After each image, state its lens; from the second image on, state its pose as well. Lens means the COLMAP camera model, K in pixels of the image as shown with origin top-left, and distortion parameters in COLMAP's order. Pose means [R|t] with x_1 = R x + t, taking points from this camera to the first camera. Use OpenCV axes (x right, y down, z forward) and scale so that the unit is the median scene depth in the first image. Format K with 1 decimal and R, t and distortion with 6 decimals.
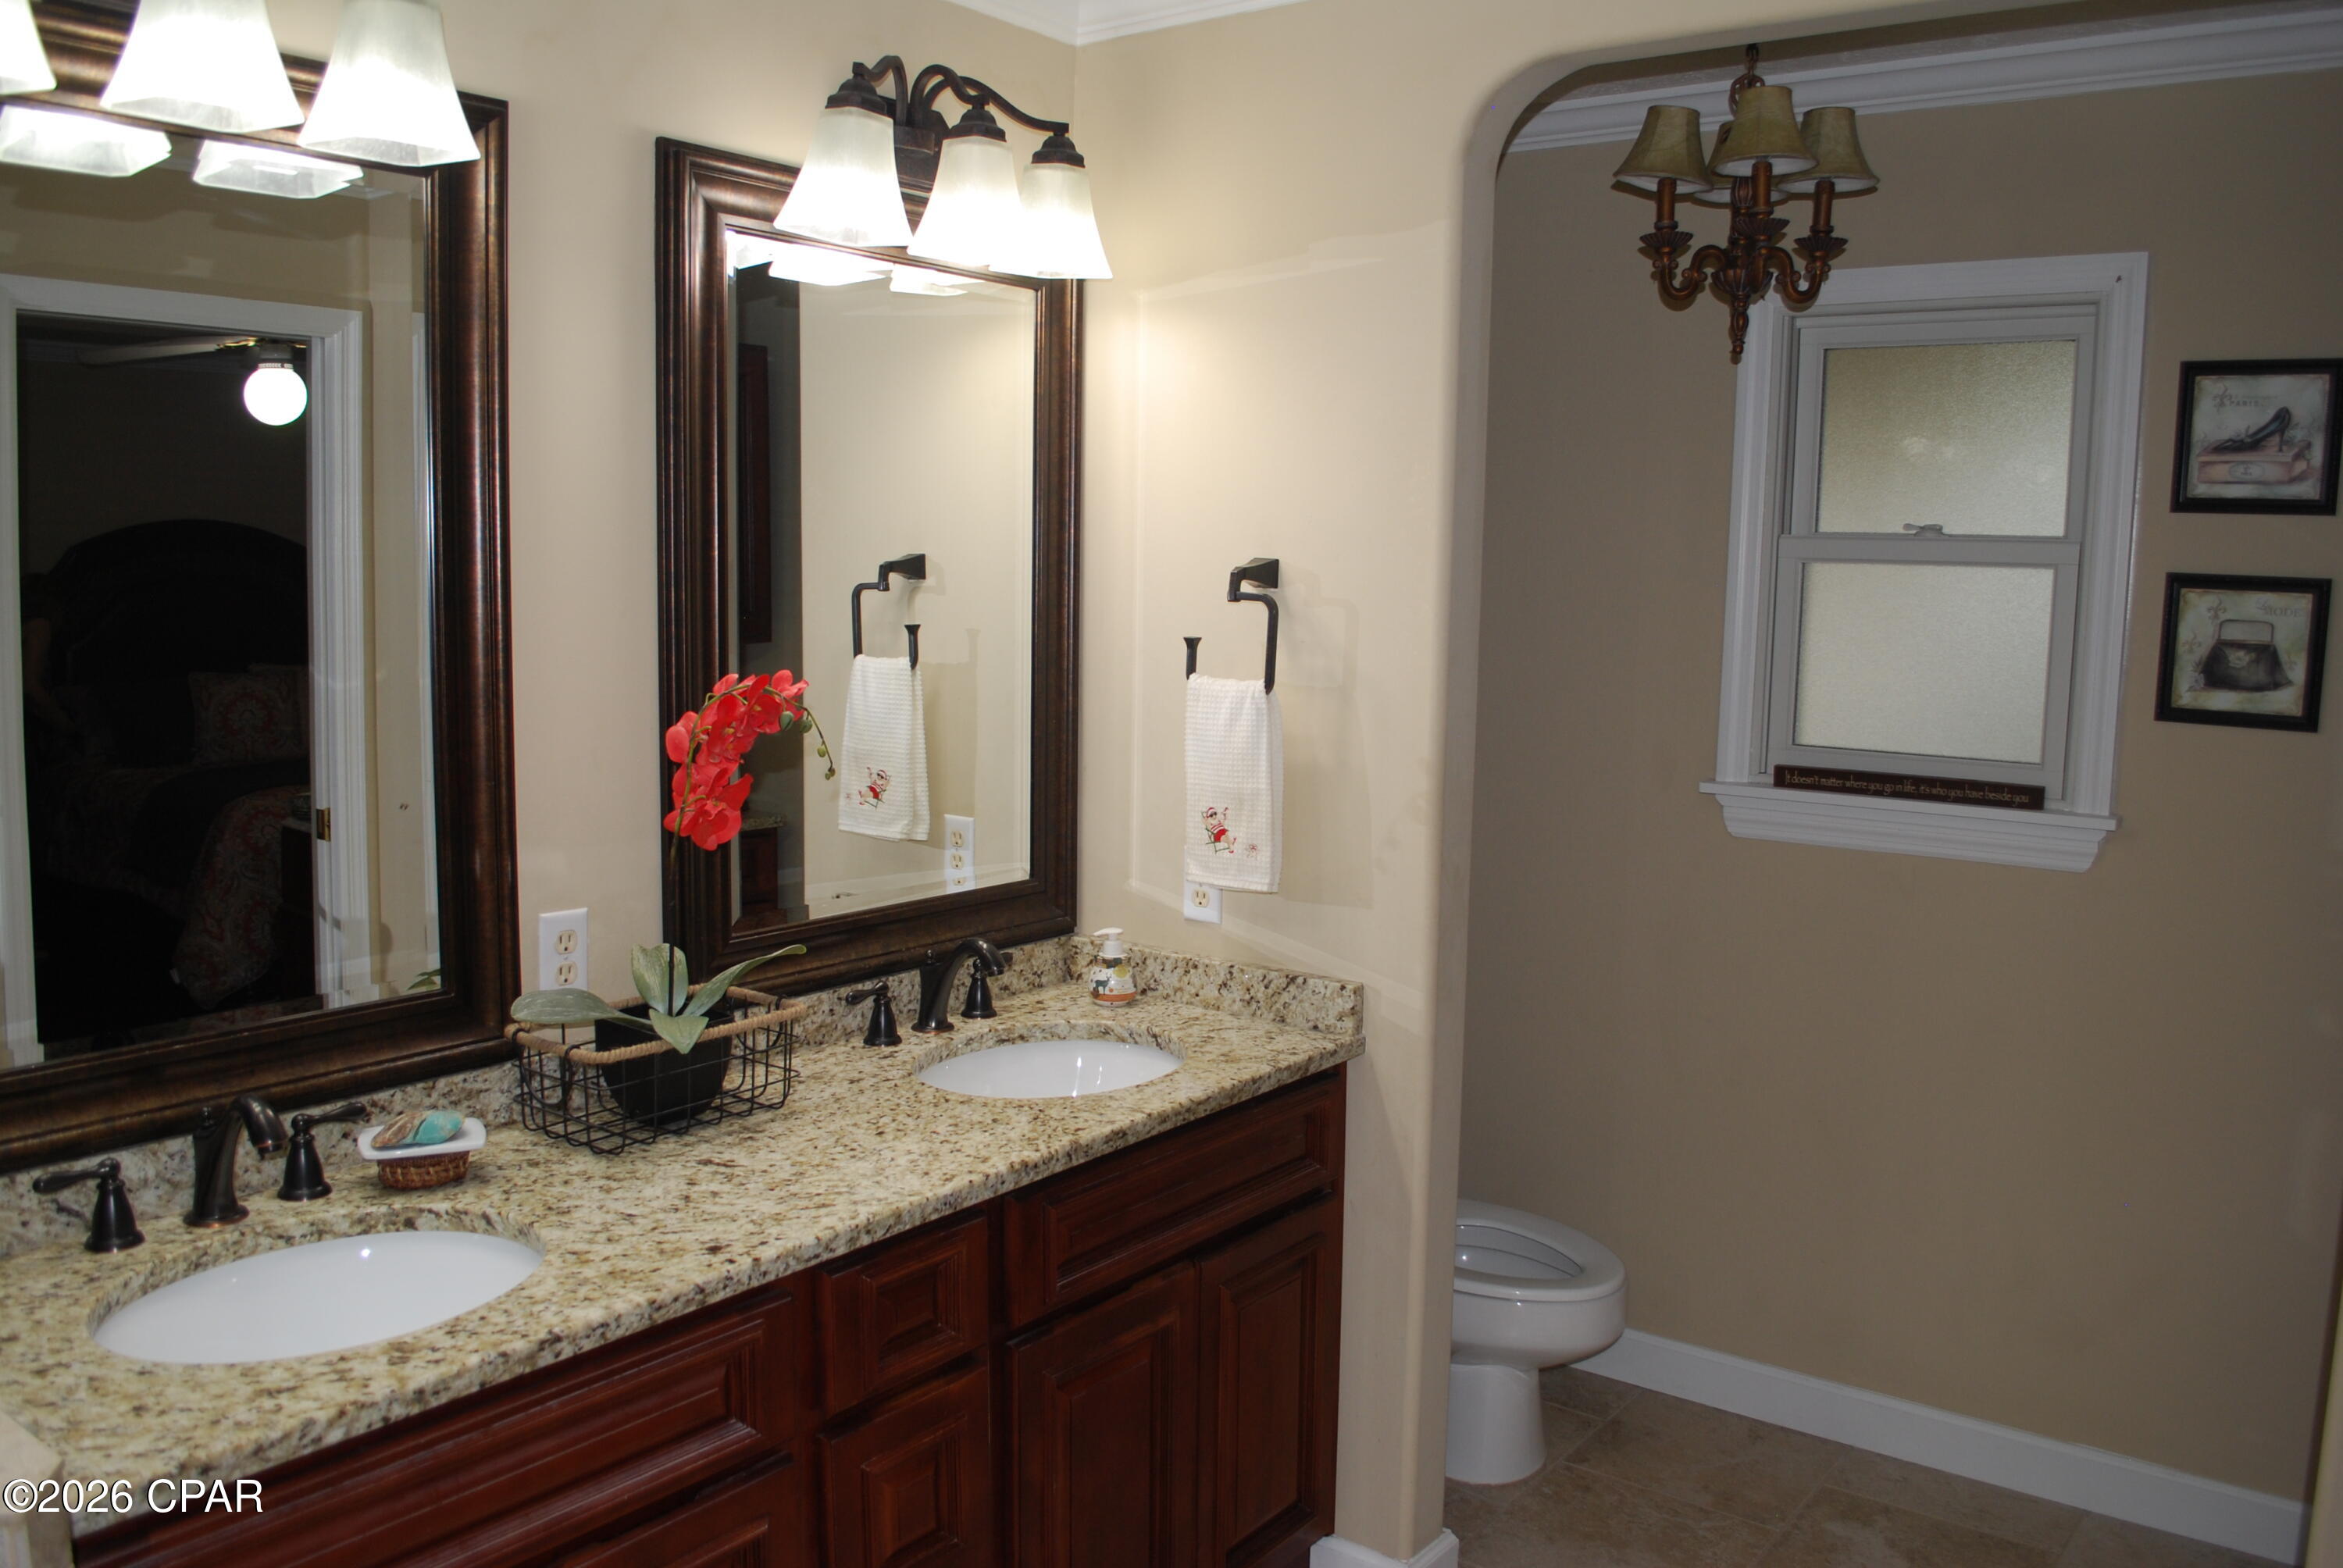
lens RADIAL K [[1856.3, 0, 1171.5], [0, 1856.3, 784.0], [0, 0, 1]] dist [-0.070252, 0.002093]
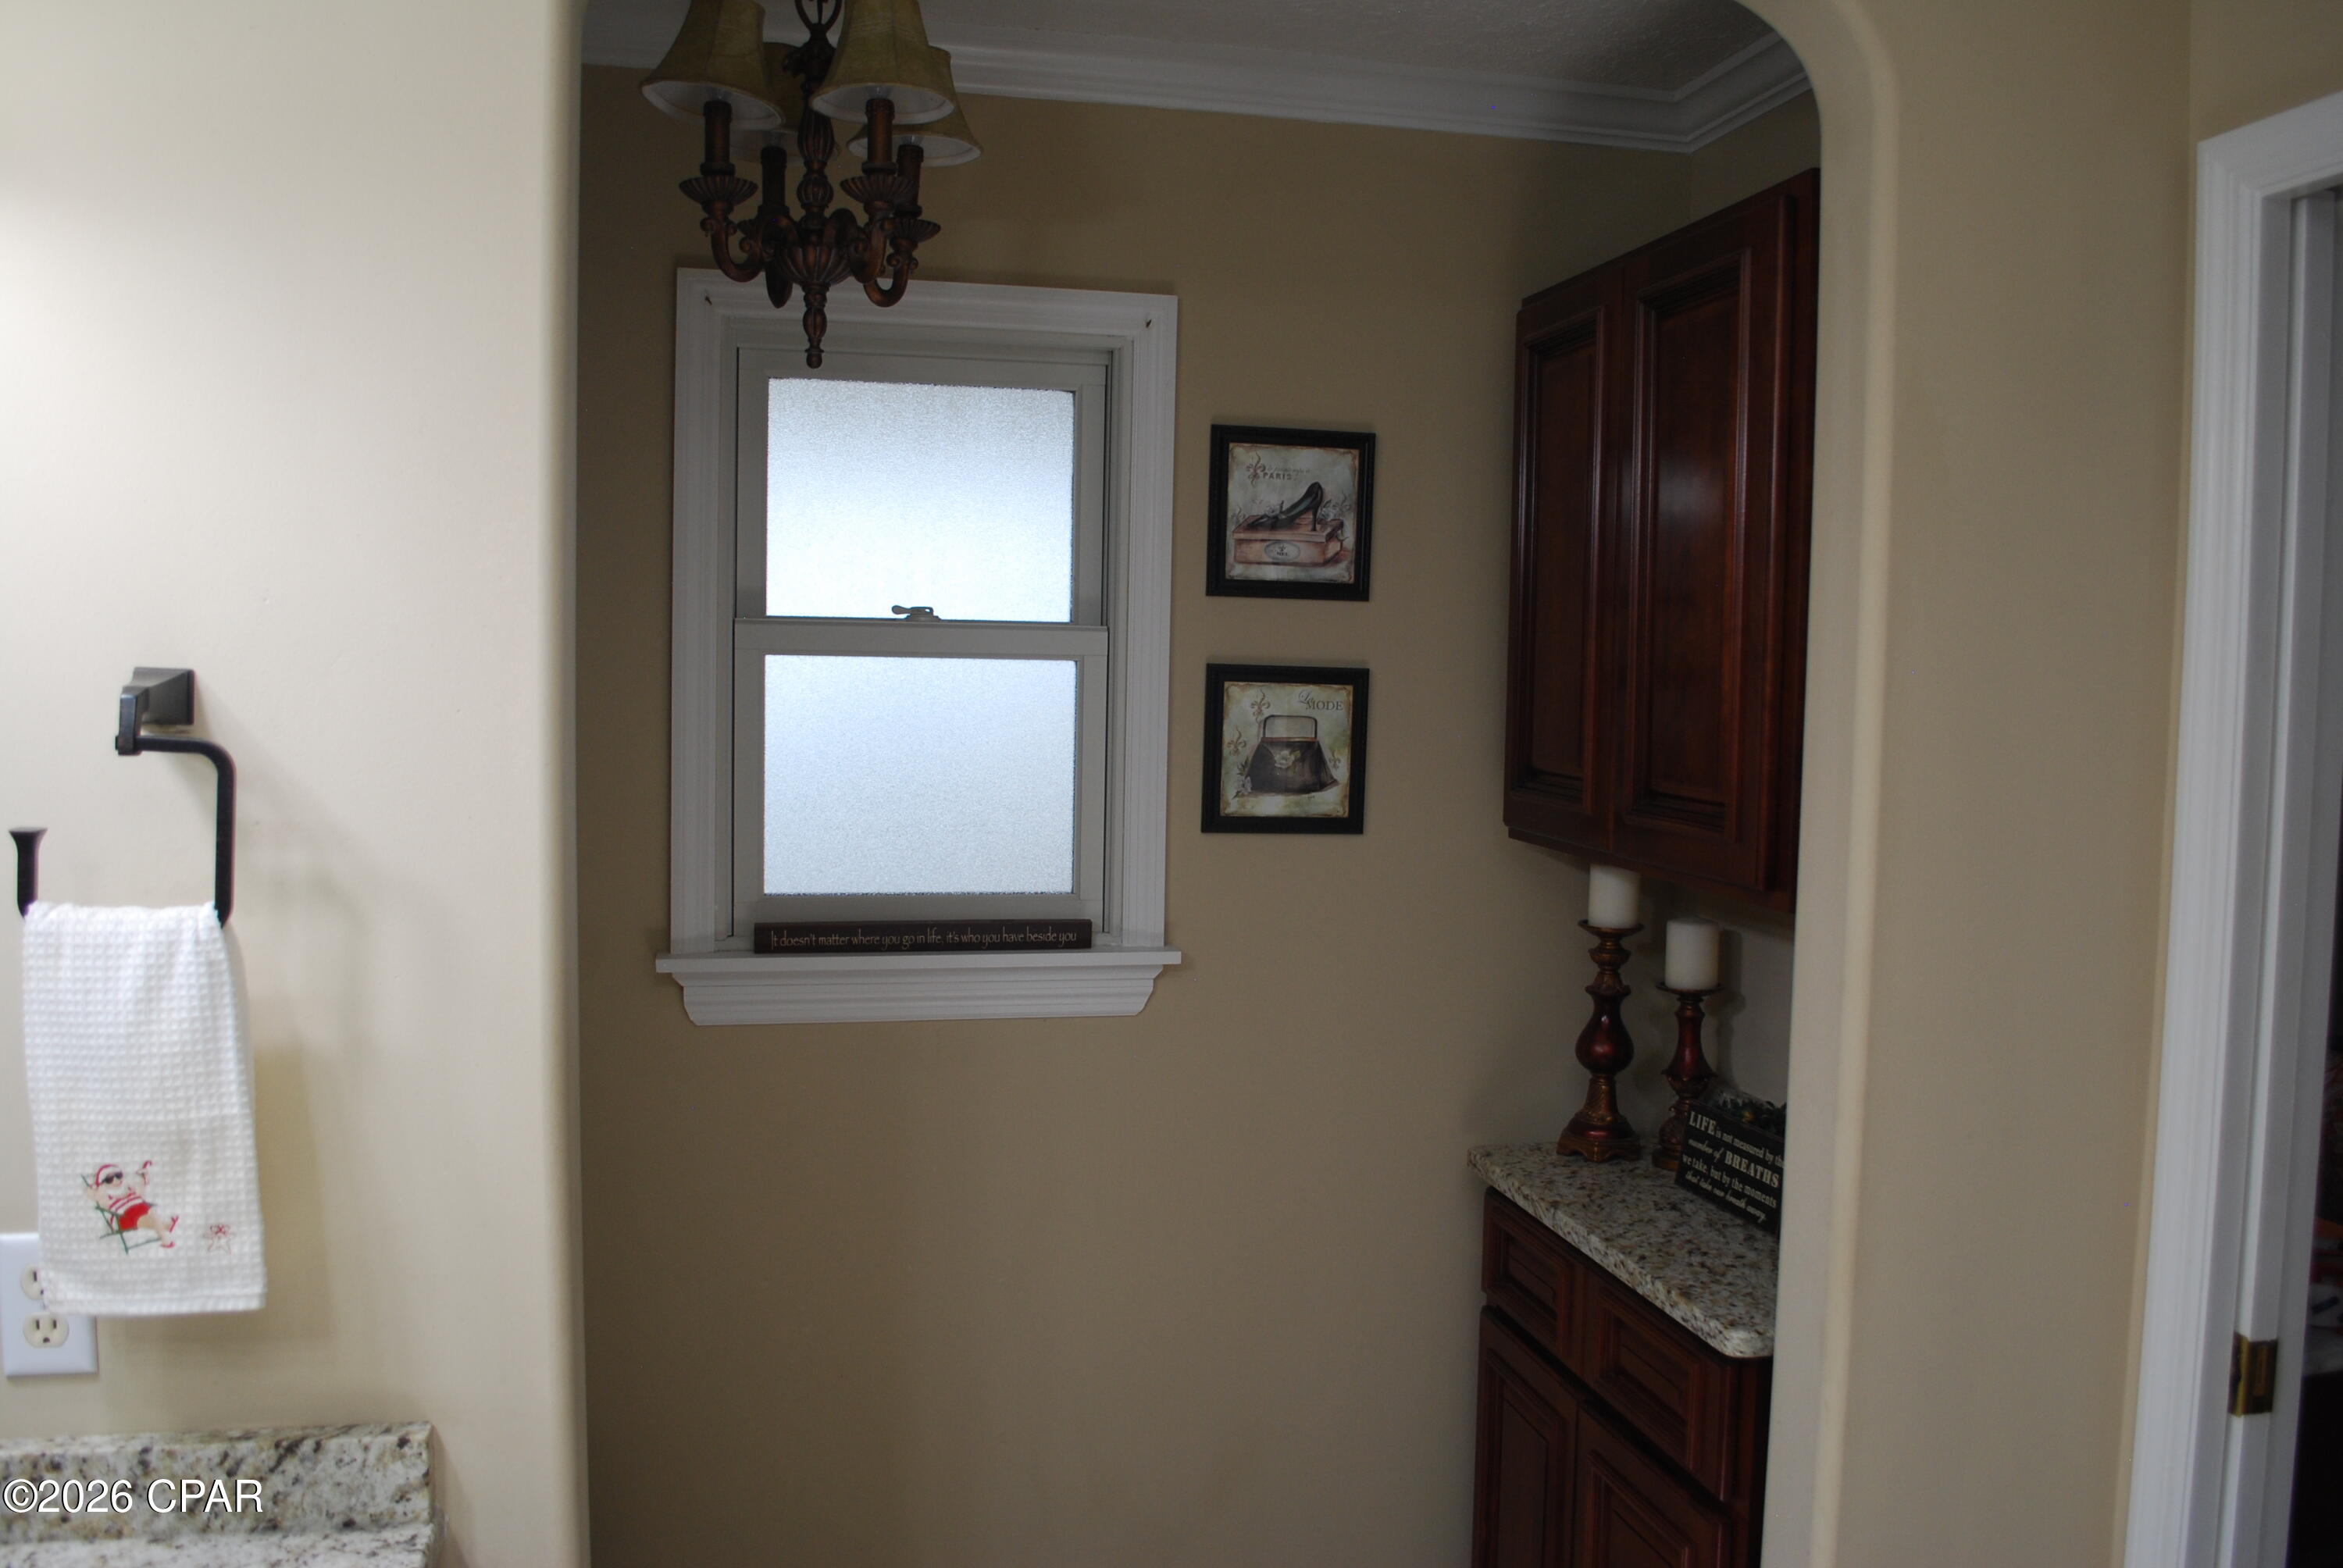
lens RADIAL K [[1856.3, 0, 1171.5], [0, 1856.3, 784.0], [0, 0, 1]] dist [-0.070252, 0.002093]
pose [[0.655618, -0.058373, 0.752833, -0.147124], [0.086423, 0.996257, 0.001985, -0.064101], [-0.750131, 0.063760, 0.658209, 0.441149]]
